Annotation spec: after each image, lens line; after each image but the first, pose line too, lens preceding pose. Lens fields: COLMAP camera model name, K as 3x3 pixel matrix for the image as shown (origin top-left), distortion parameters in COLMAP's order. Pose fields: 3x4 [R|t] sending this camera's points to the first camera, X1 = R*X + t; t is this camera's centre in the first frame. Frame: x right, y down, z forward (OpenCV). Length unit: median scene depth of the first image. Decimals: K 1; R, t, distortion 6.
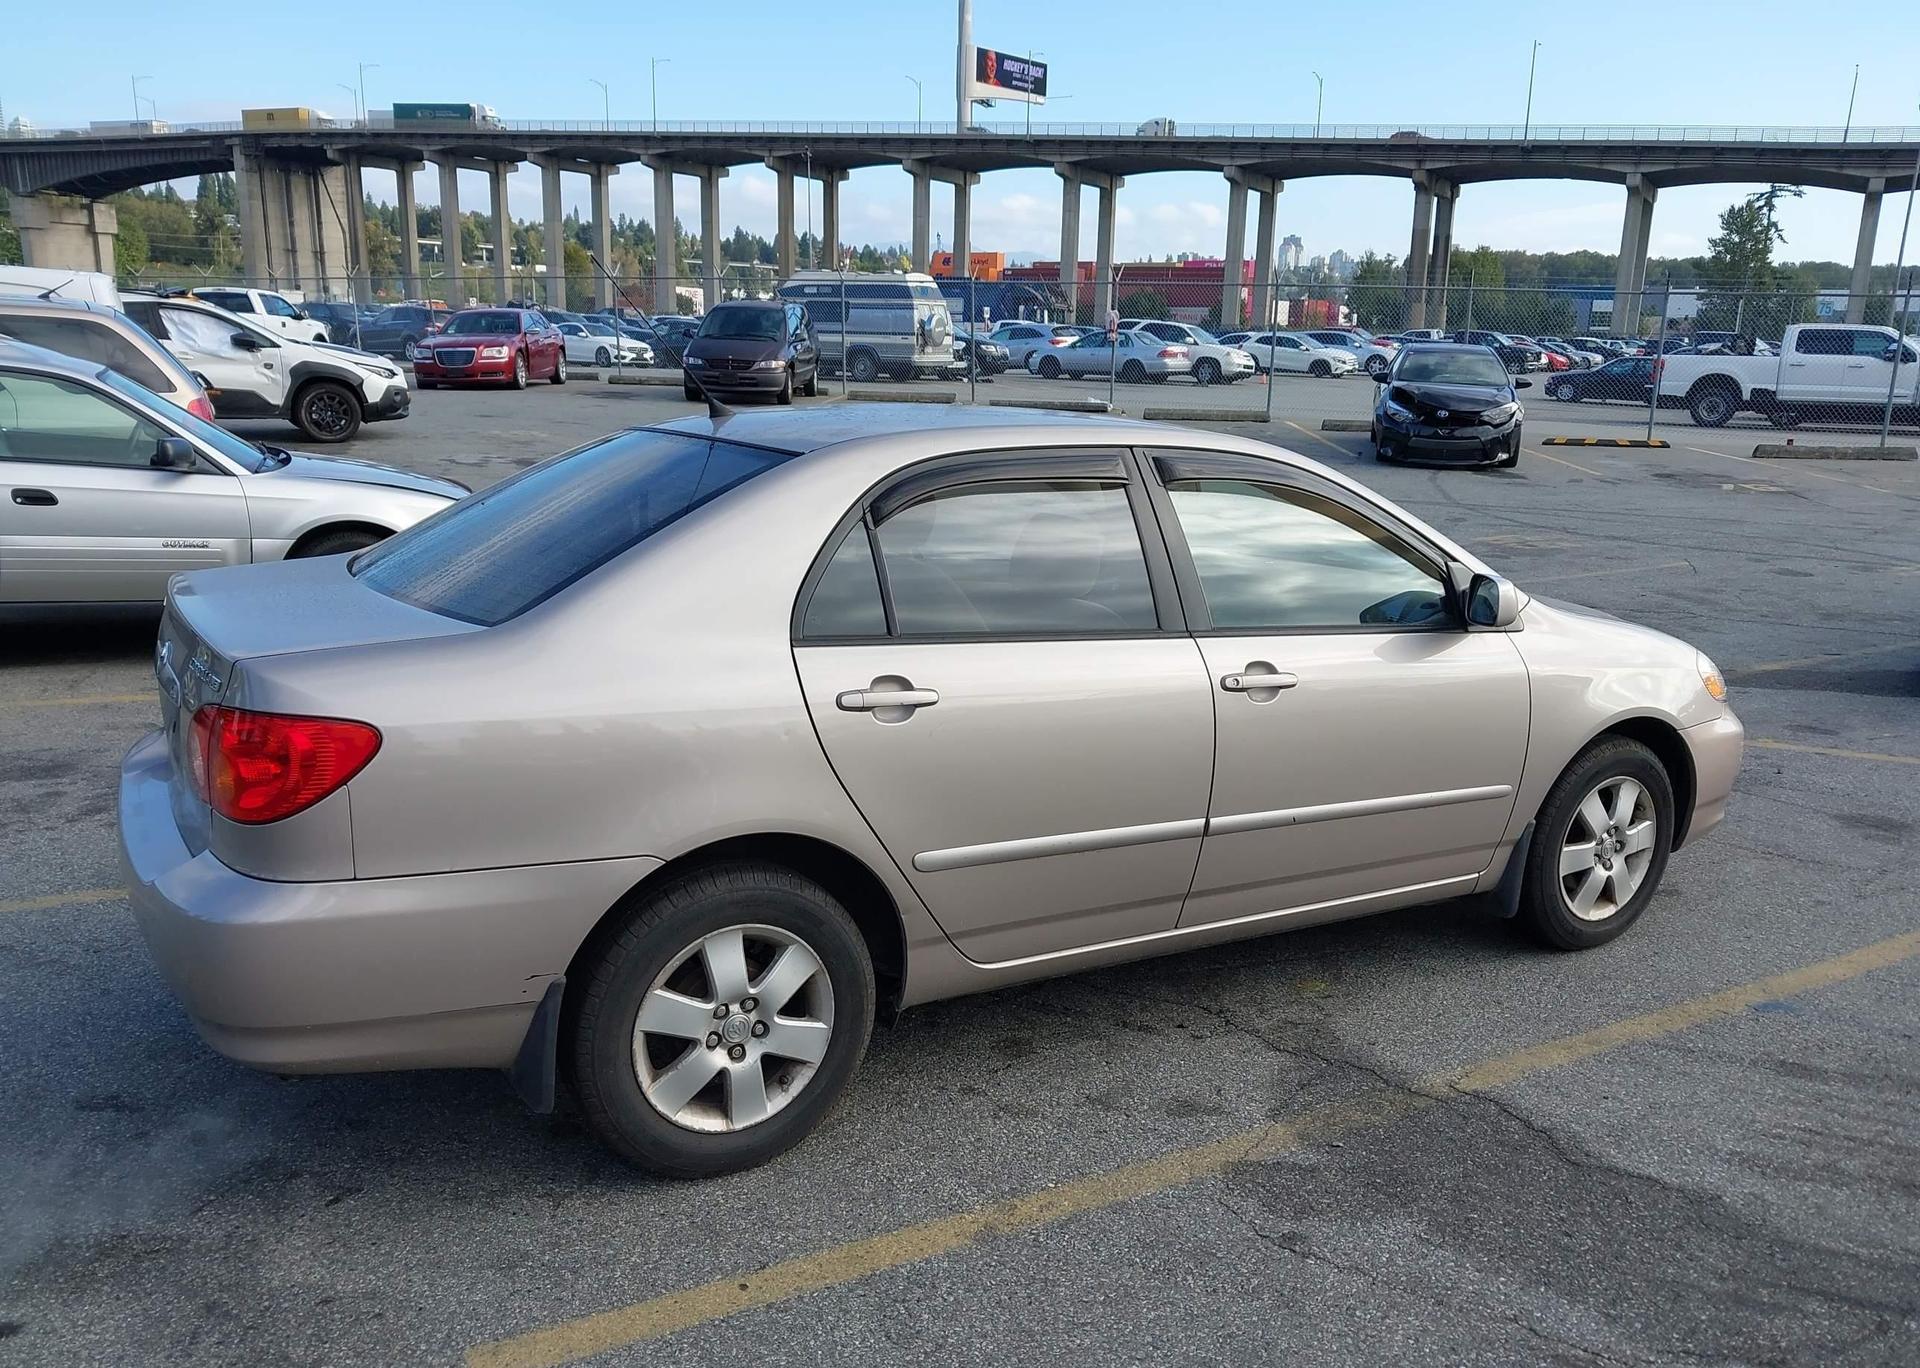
lens RADIAL K [[1533.2, 0, 966.3], [0, 1533.2, 689.0], [0, 0, 1]] dist [0.010488, -0.019038]
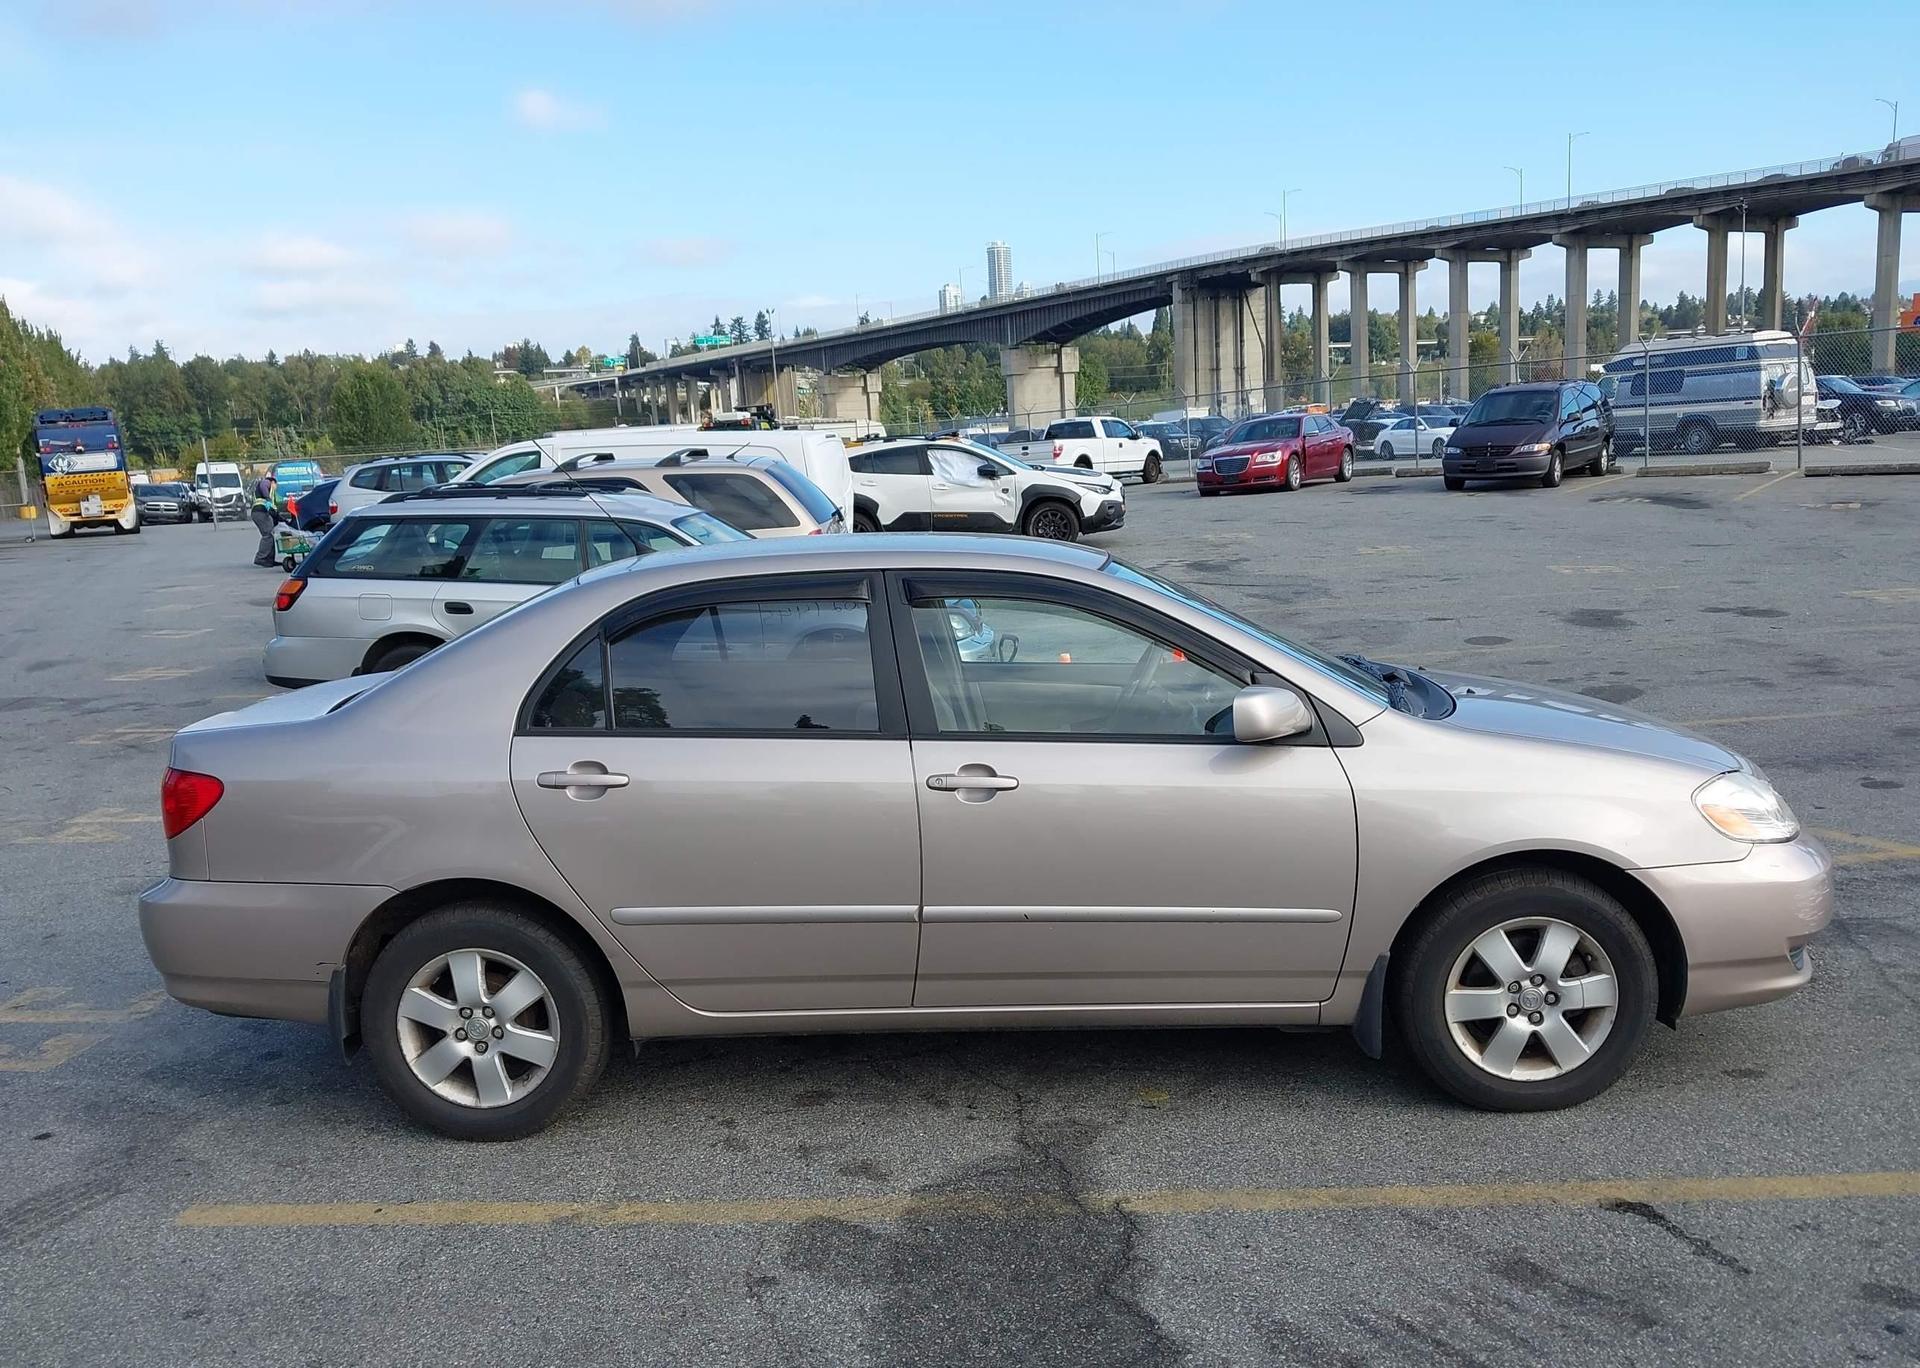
lens RADIAL K [[1533.2, 0, 948.6], [0, 1533.2, 684.5], [0, 0, 1]] dist [0.010488, -0.019038]
pose [[0.830284, 0.008712, -0.557273, 0.477701], [-0.043051, 0.997893, -0.048541, -0.012962], [0.555676, 0.064293, 0.828909, 0.063169]]
